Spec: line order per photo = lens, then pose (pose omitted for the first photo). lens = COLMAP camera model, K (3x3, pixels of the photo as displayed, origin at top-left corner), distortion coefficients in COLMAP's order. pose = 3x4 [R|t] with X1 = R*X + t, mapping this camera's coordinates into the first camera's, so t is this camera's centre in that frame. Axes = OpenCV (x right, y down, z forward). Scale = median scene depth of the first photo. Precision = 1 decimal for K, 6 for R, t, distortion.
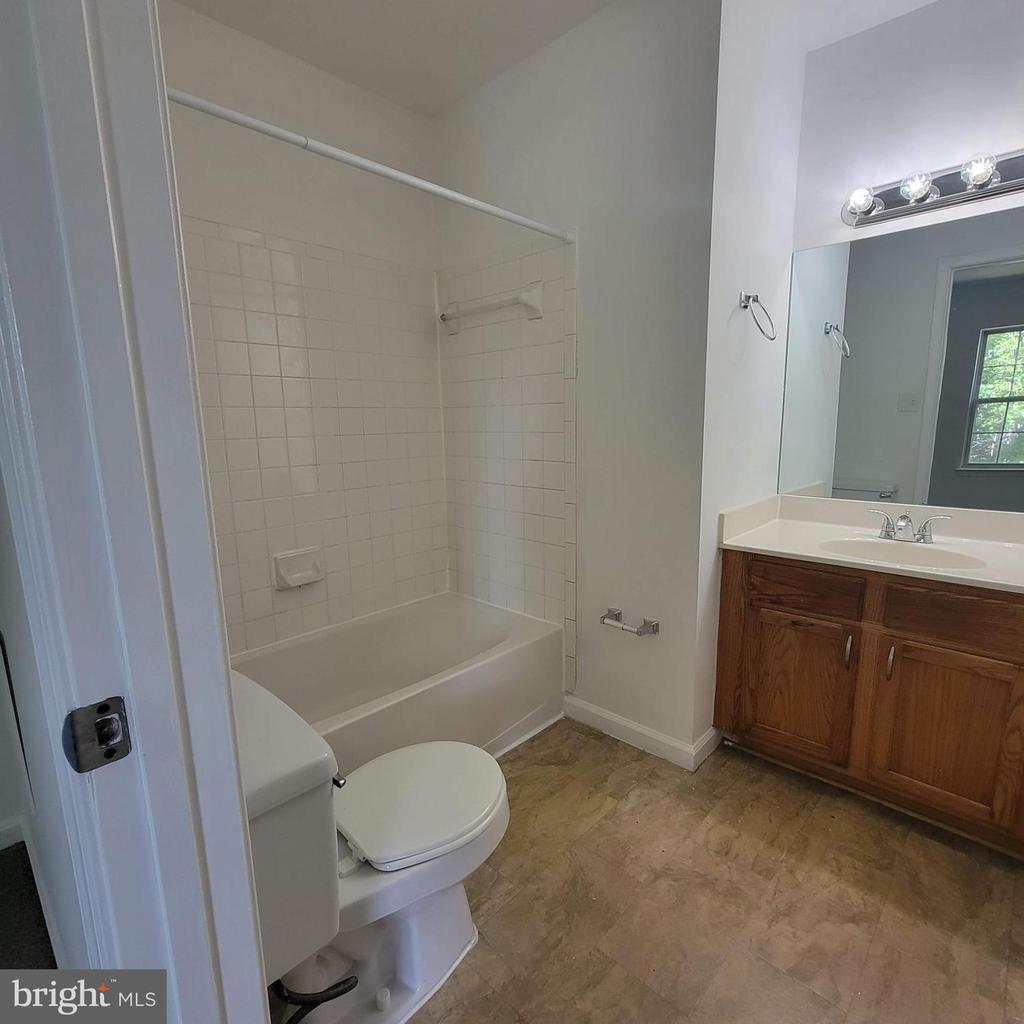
lens RADIAL K [[558.2, 0, 509.2], [0, 558.2, 515.4], [0, 0, 1]] dist [-0.004955, 0.008300]
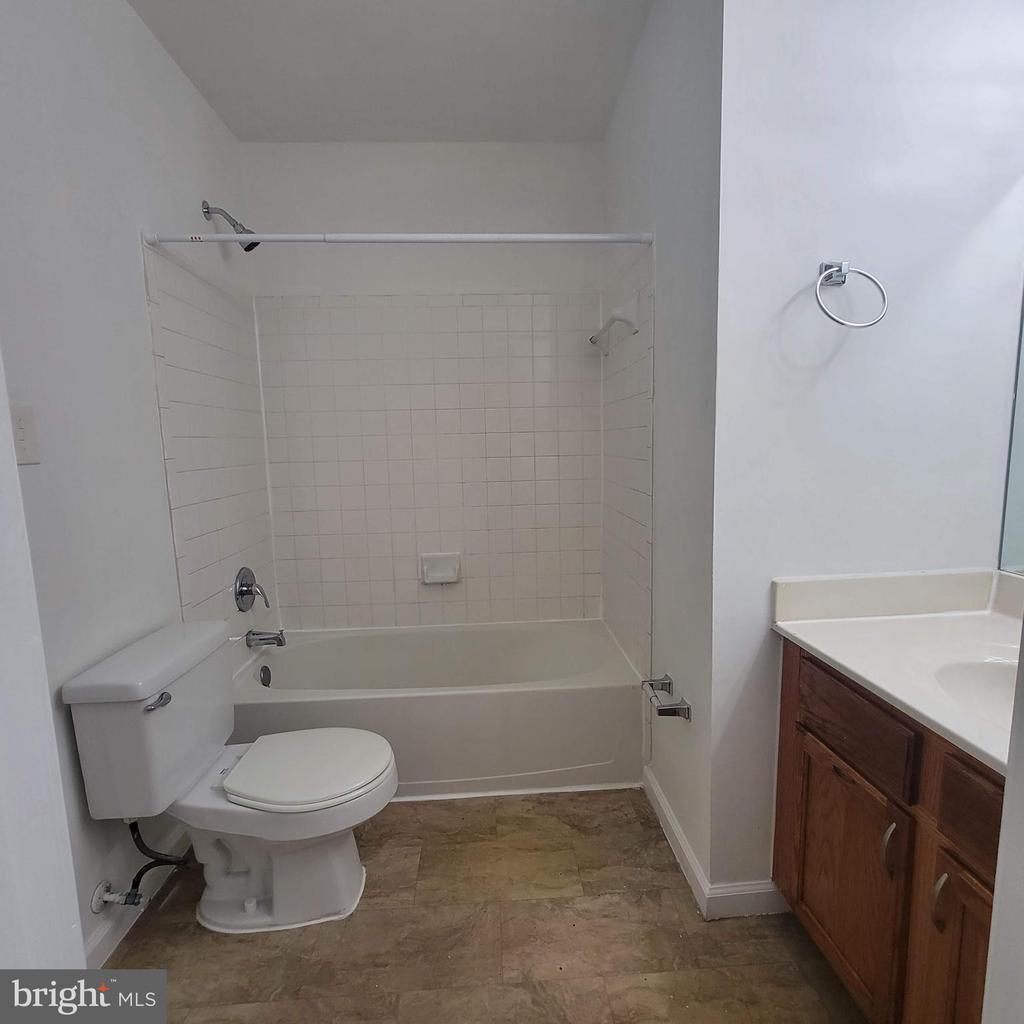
lens RADIAL K [[558.2, 0, 509.2], [0, 558.2, 515.4], [0, 0, 1]] dist [-0.004955, 0.008300]
pose [[0.734726, 0.091197, -0.672205, 0.618024], [-0.107568, 0.994047, 0.017289, -0.064219], [0.669781, 0.059605, 0.740163, 0.252715]]
